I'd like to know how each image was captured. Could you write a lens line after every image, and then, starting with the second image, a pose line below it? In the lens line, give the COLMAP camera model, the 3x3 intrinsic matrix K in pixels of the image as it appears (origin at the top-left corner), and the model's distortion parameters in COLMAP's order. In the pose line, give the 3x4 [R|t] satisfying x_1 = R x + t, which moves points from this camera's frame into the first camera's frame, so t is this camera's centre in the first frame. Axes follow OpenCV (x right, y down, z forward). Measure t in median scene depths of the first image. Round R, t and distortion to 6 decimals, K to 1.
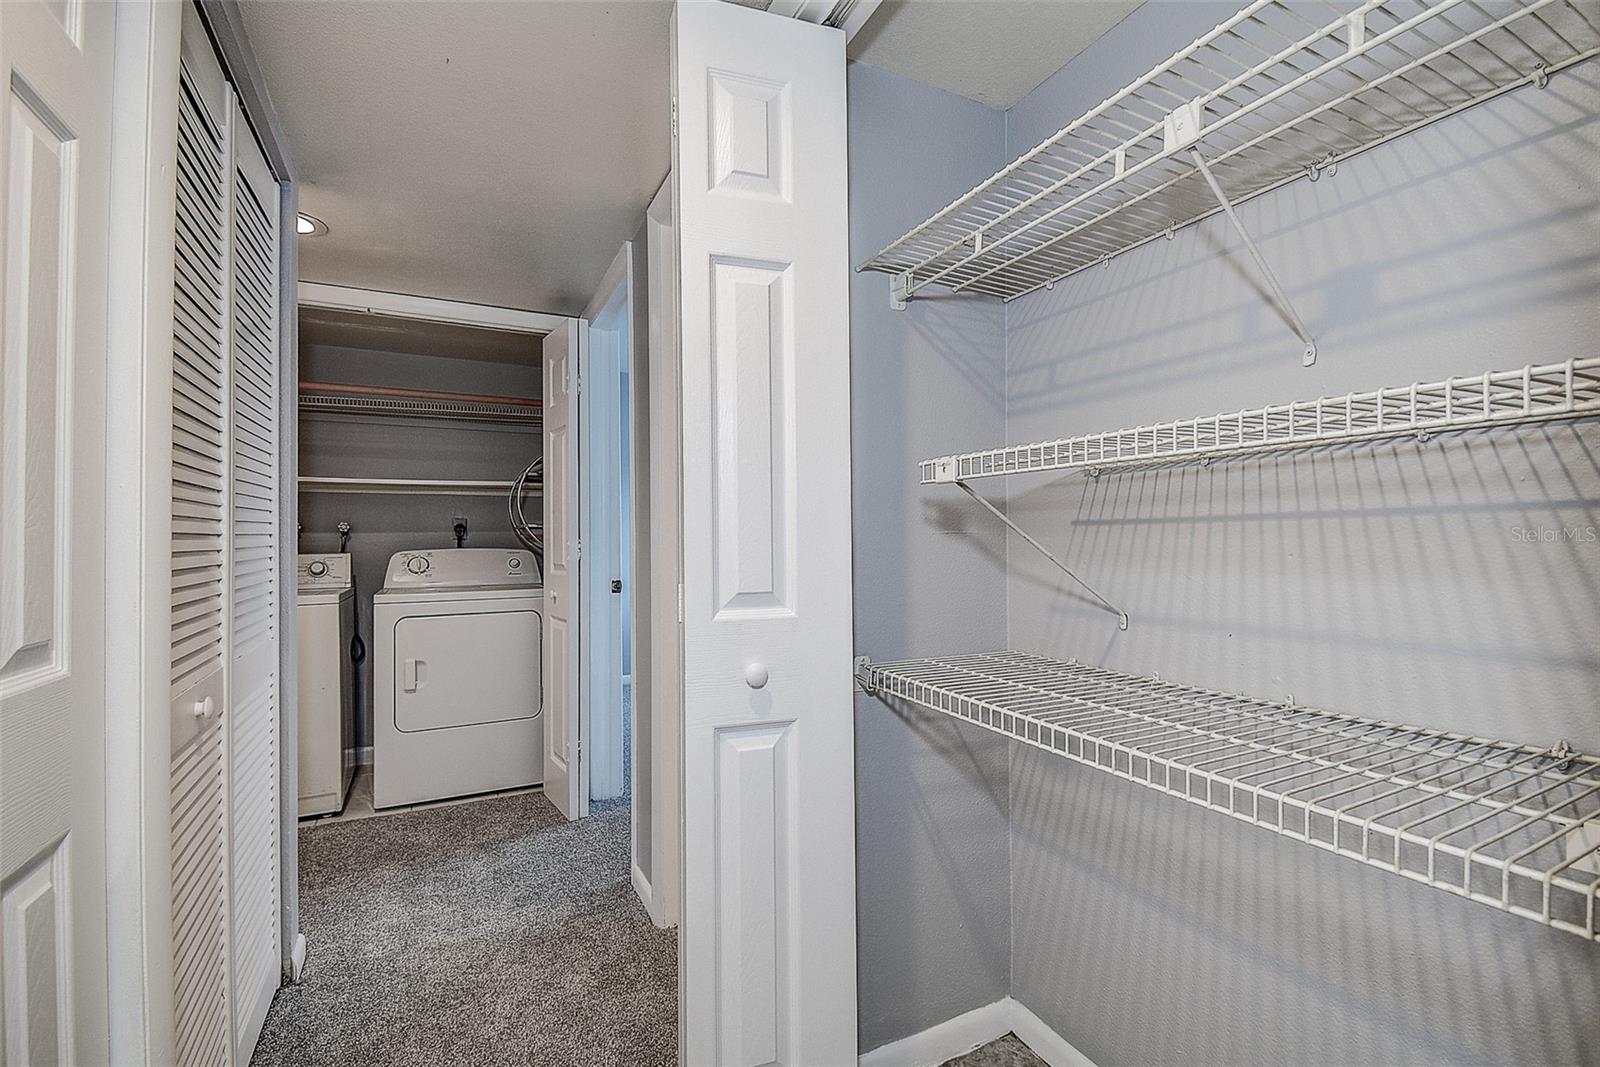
lens RADIAL K [[709.0, 0, 807.9], [0, 709.0, 532.6], [0, 0, 1]] dist [0.018329, -0.019548]
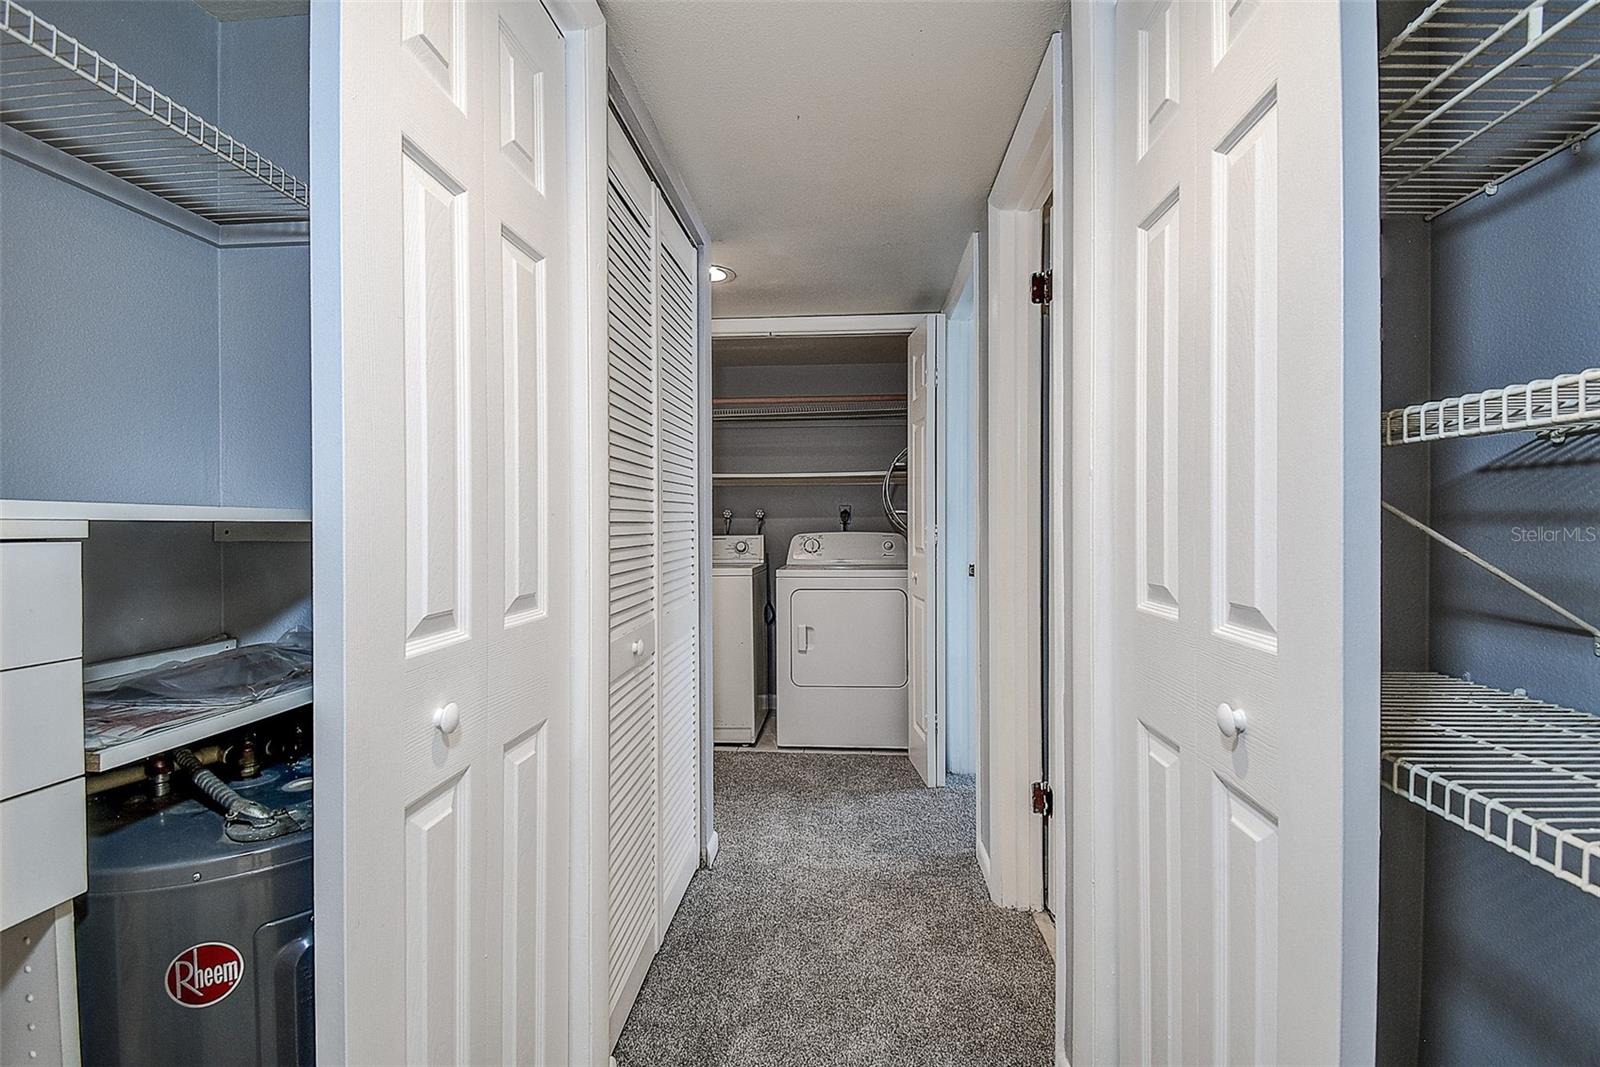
lens RADIAL K [[709.0, 0, 798.5], [0, 709.0, 530.4], [0, 0, 1]] dist [0.018329, -0.019548]
pose [[0.854075, 0.005697, -0.520118, 0.067423], [0.005229, 0.999795, 0.019536, -0.003549], [0.520123, -0.019405, 0.853871, -0.008289]]
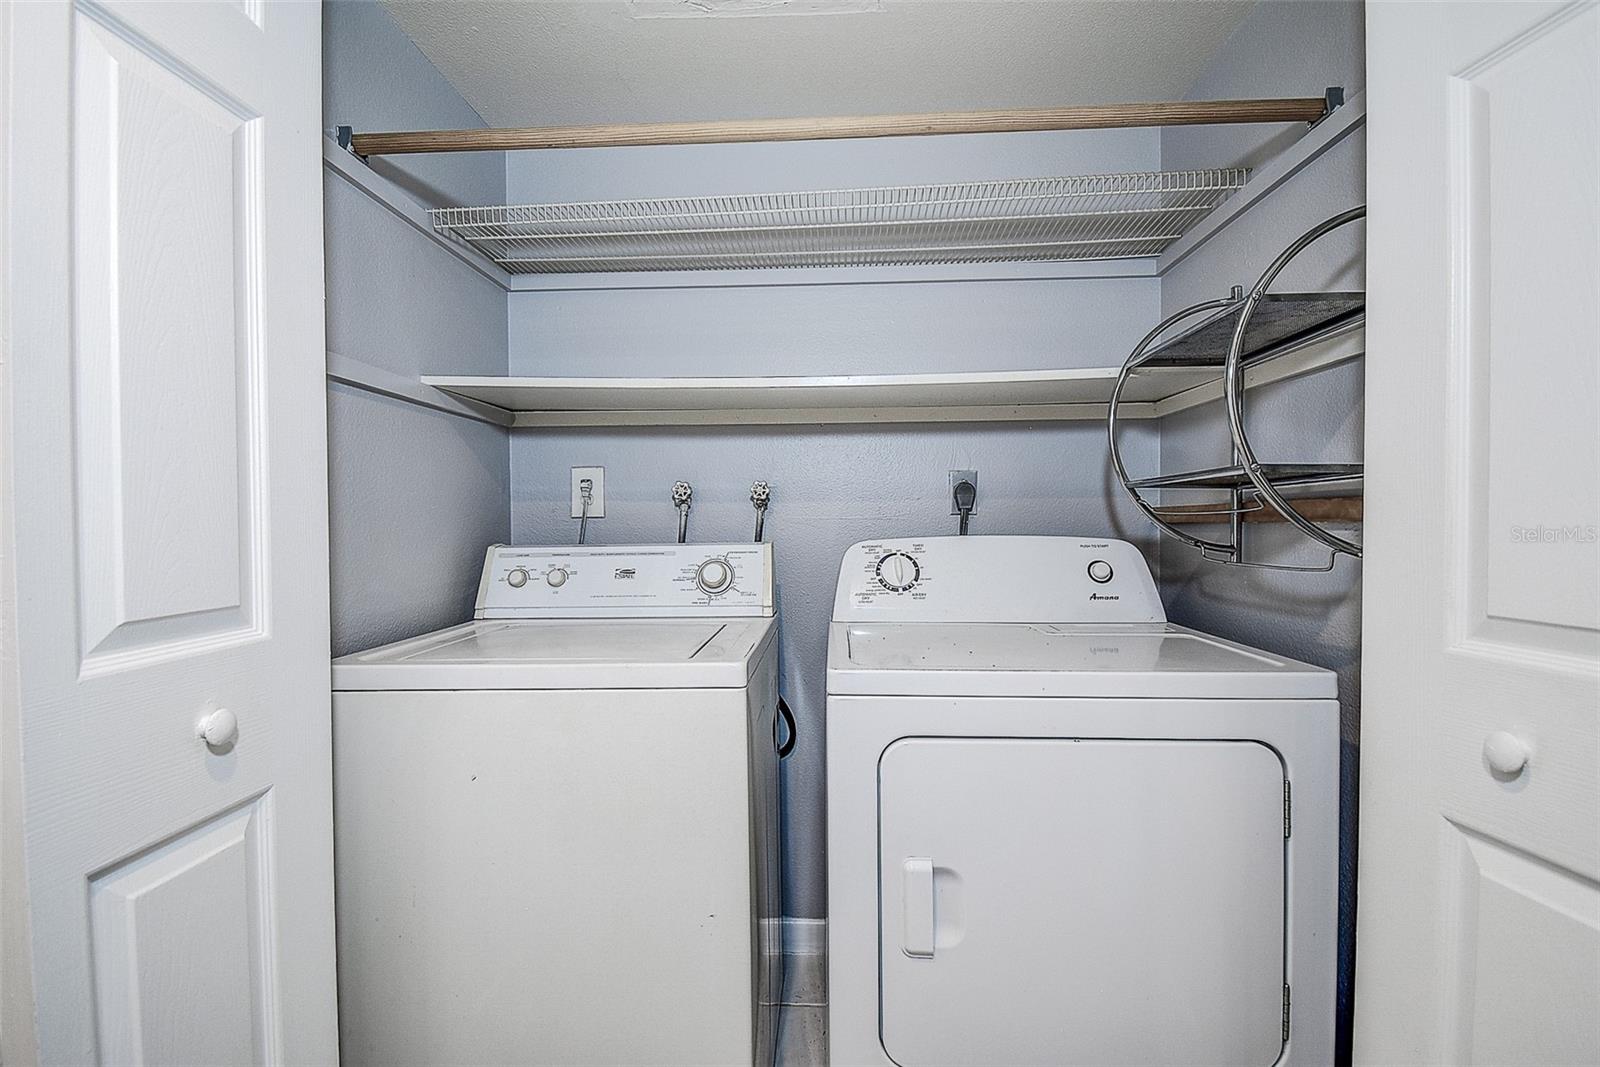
lens RADIAL K [[709.0, 0, 797.8], [0, 709.0, 541.9], [0, 0, 1]] dist [0.018329, -0.019548]
pose [[0.863139, 0.011258, -0.504842, -0.649646], [0.005586, 0.999477, 0.031839, 0.021468], [0.504936, -0.030302, 0.862625, 1.005759]]
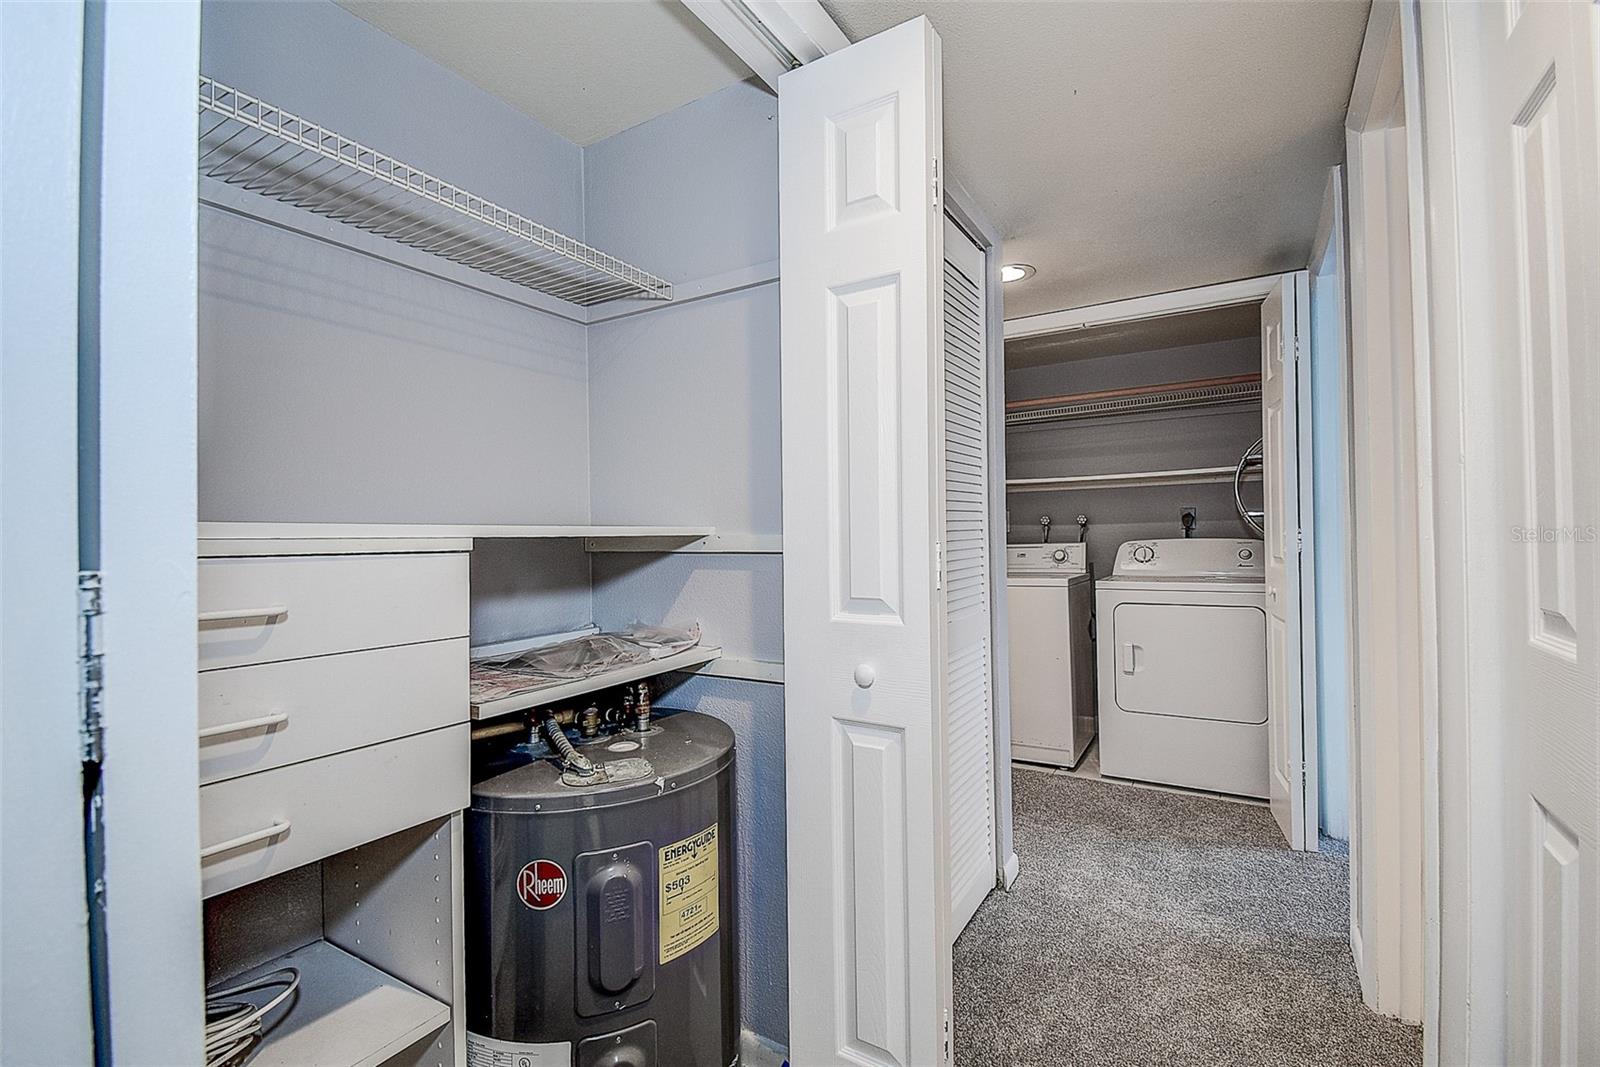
lens RADIAL K [[709.0, 0, 797.7], [0, 709.0, 530.9], [0, 0, 1]] dist [0.018329, -0.019548]
pose [[0.530641, -0.011076, -0.847524, 0.114572], [0.023496, 0.999723, 0.001646, -0.003716], [0.847271, -0.020787, 0.530754, 0.031787]]
